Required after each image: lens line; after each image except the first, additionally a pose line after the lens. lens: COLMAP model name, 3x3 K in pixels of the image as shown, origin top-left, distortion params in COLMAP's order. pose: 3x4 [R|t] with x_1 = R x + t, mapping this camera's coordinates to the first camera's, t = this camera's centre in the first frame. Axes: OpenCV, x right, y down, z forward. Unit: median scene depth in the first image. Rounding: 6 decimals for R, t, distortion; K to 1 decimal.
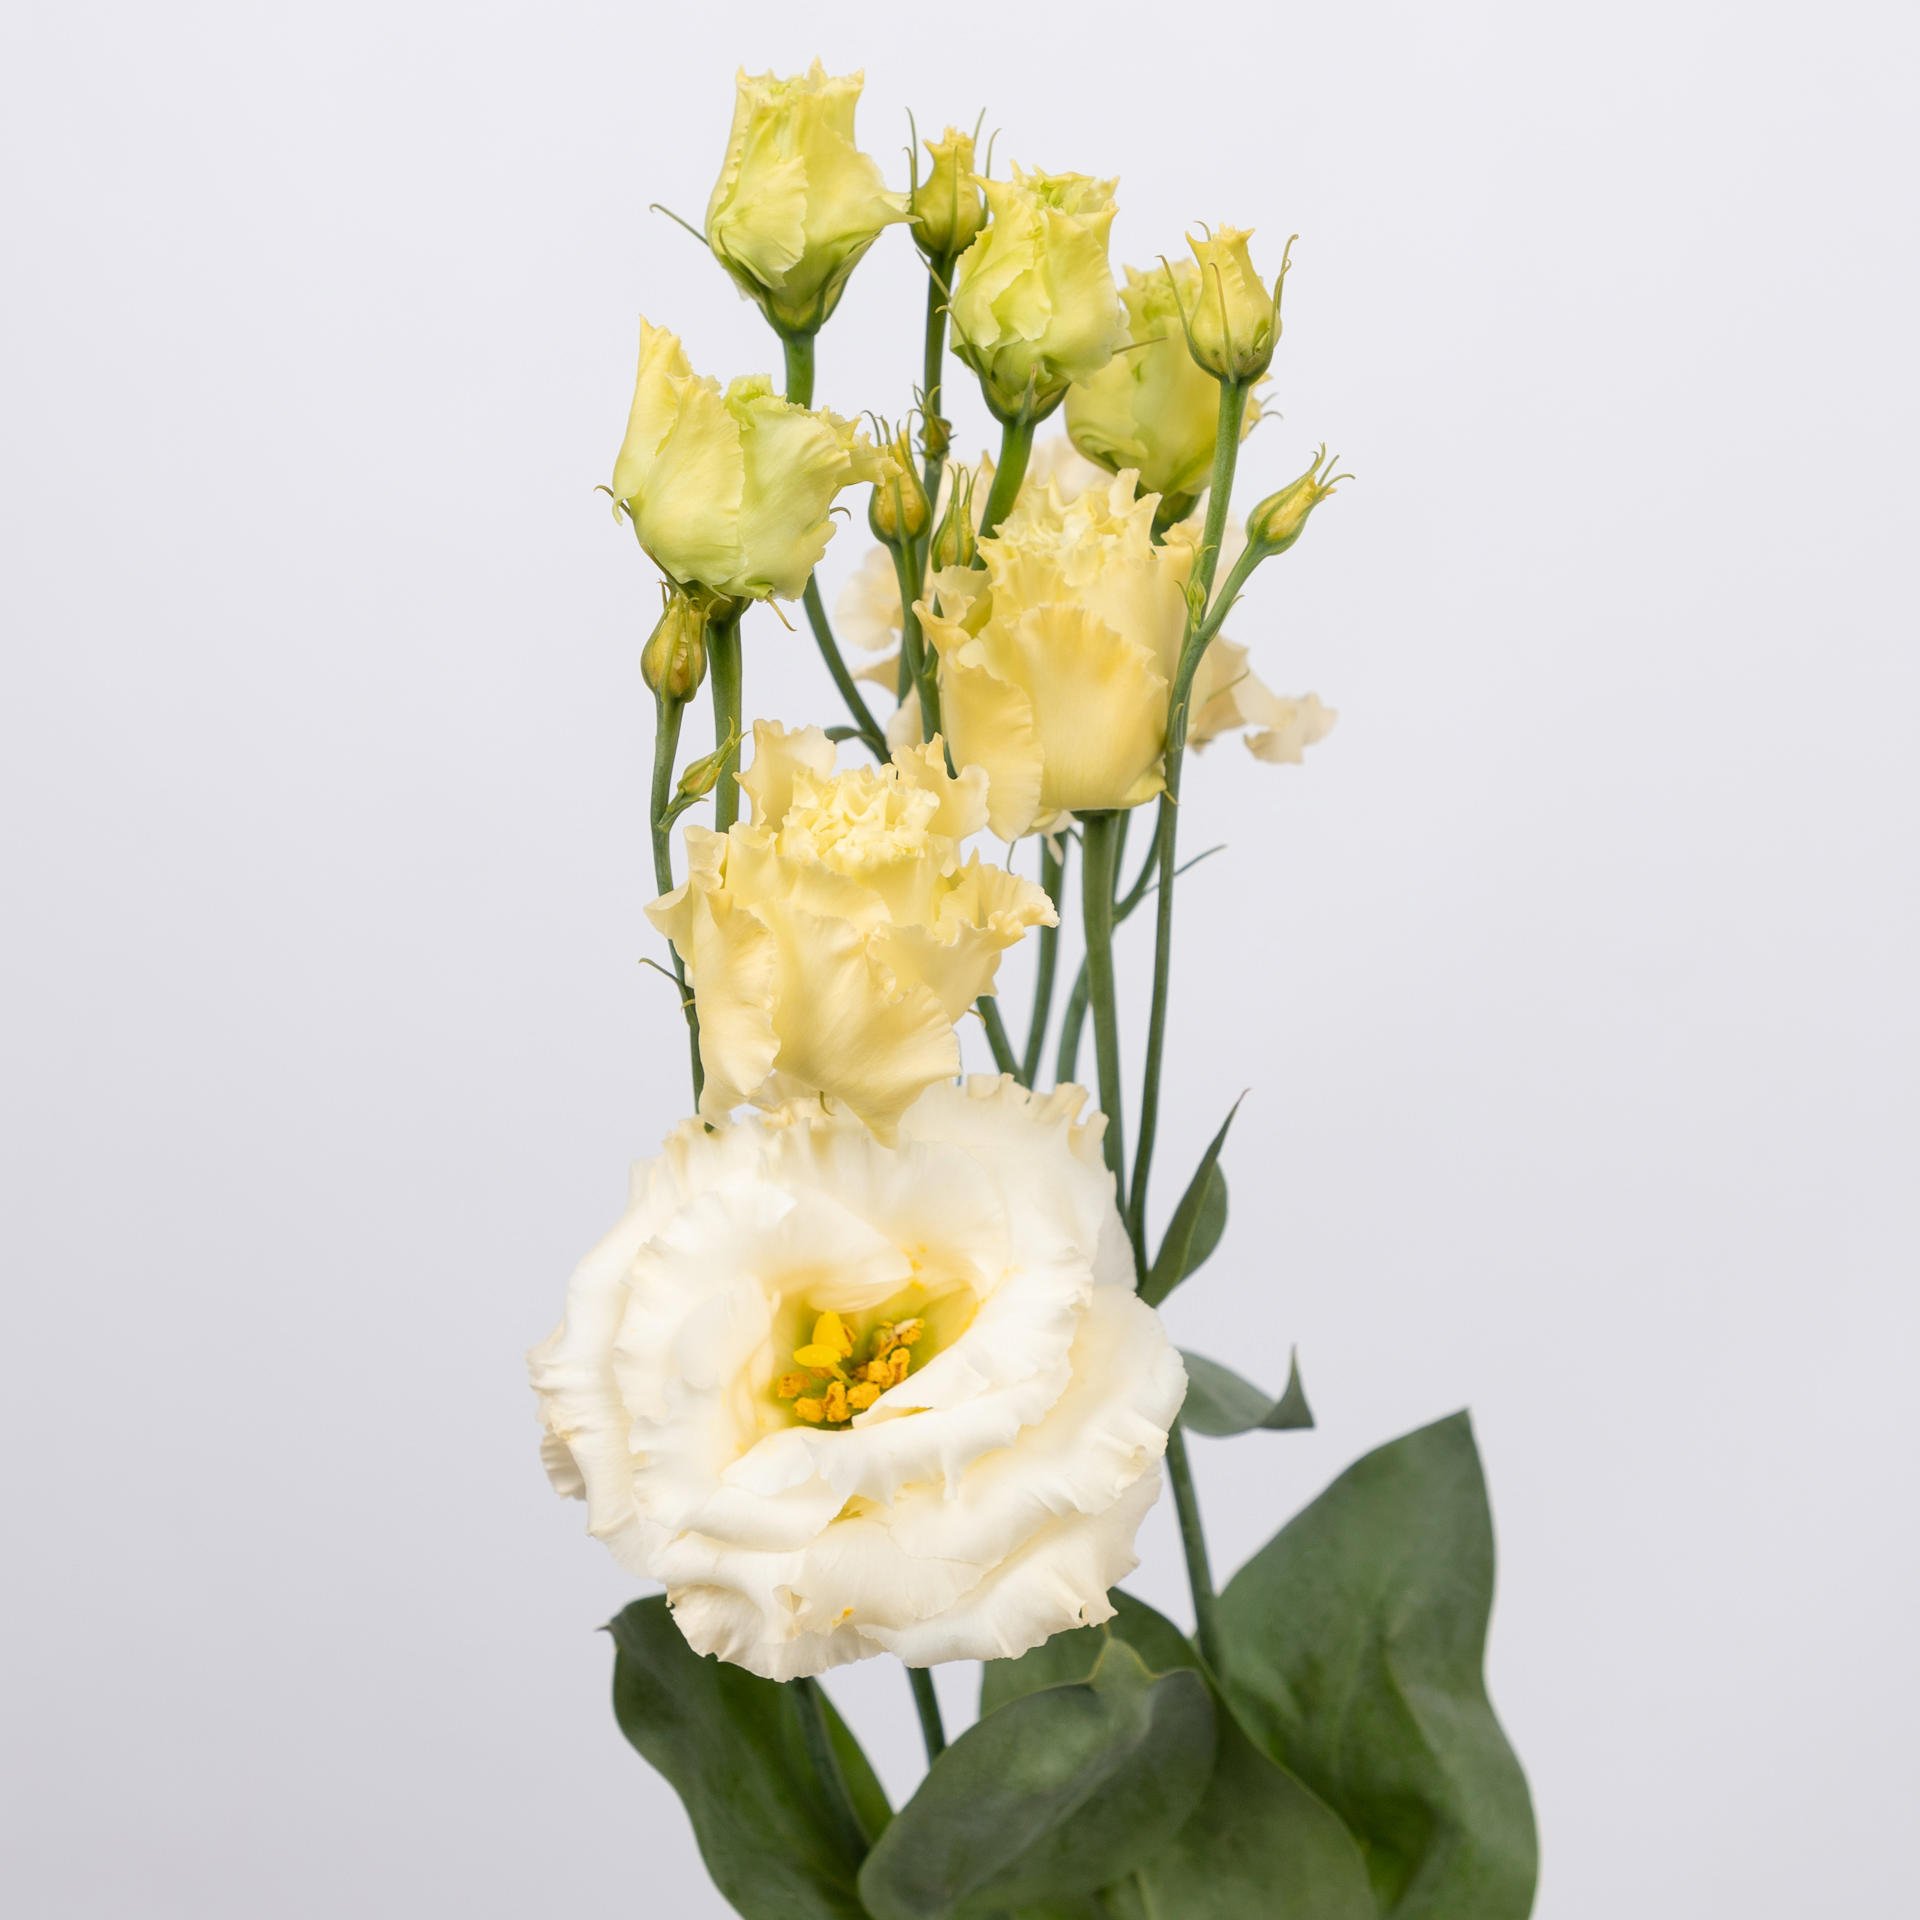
lens RADIAL K [[3942.2, 0, 960.0], [0, 3942.2, 960.0], [0, 0, 1]] dist [-0.015133, -0.147837]
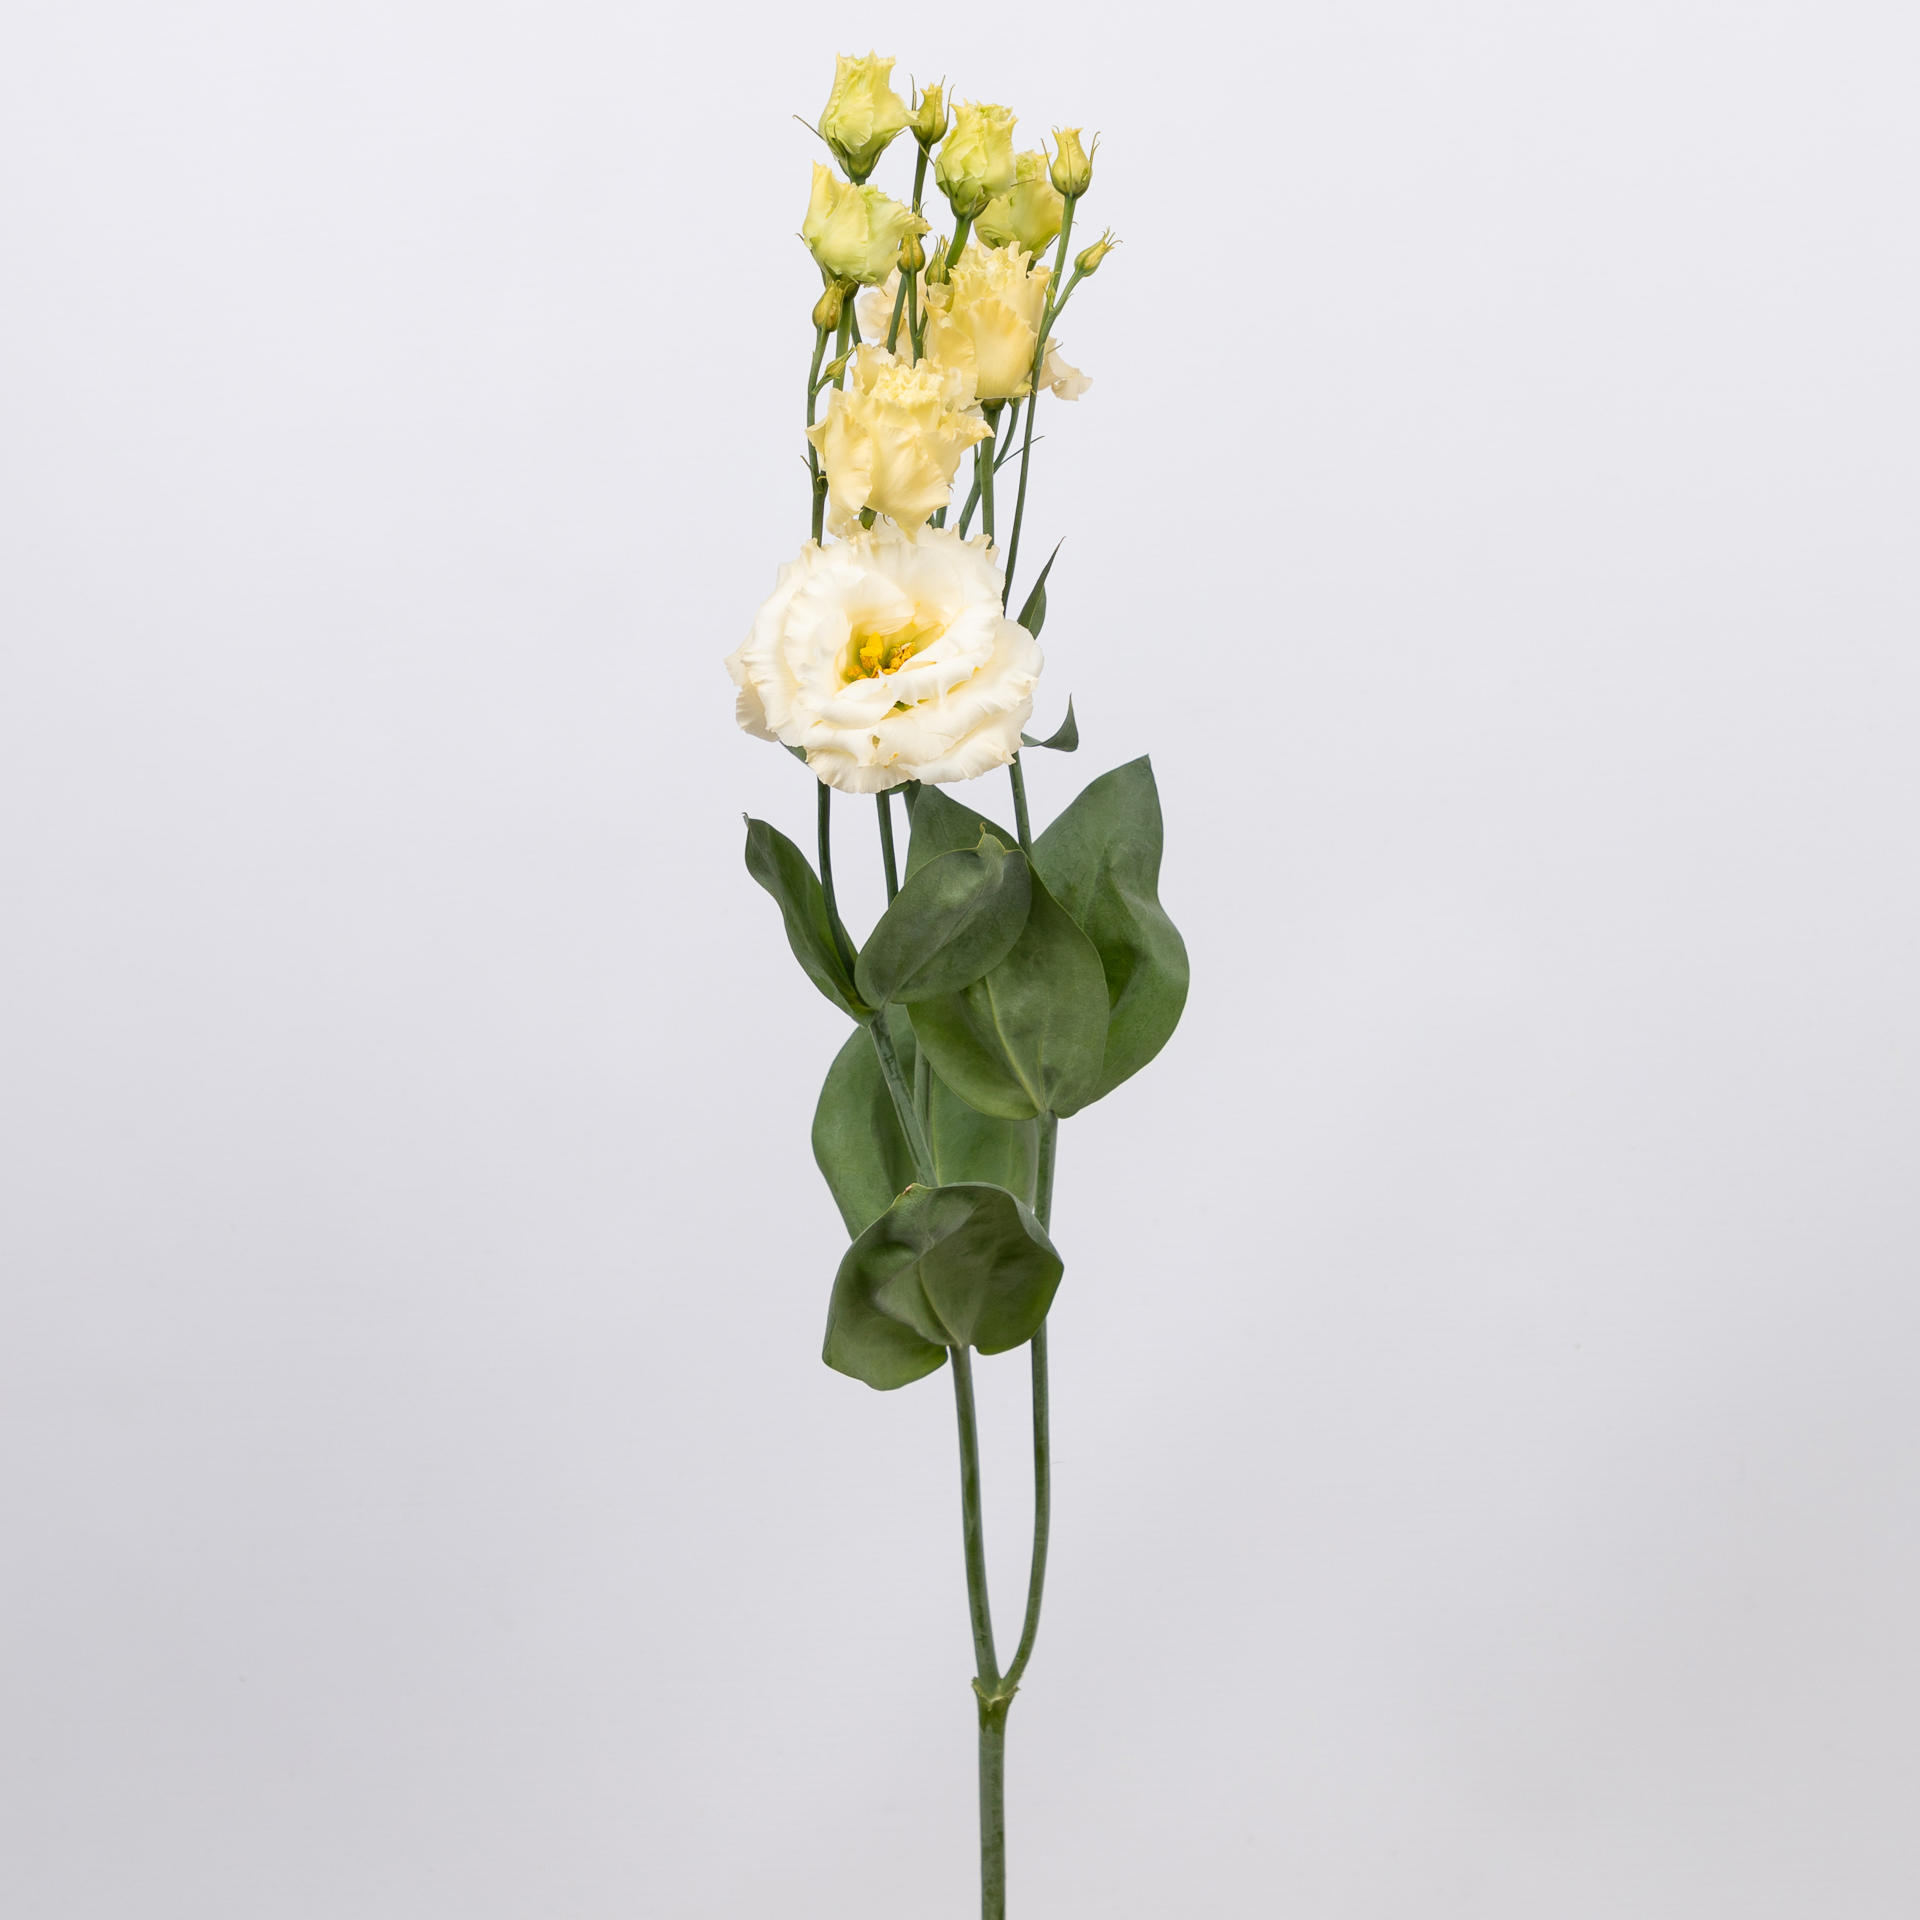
lens RADIAL K [[4241.6, 0, 960.0], [0, 4241.6, 960.0], [0, 0, 1]] dist [-0.013880, -0.101282]
pose [[0.990273, -0.001292, 0.139131, -0.317694], [0.005656, 0.999504, -0.030975, 0.349168], [-0.139022, 0.031461, 0.989789, -1.317708]]
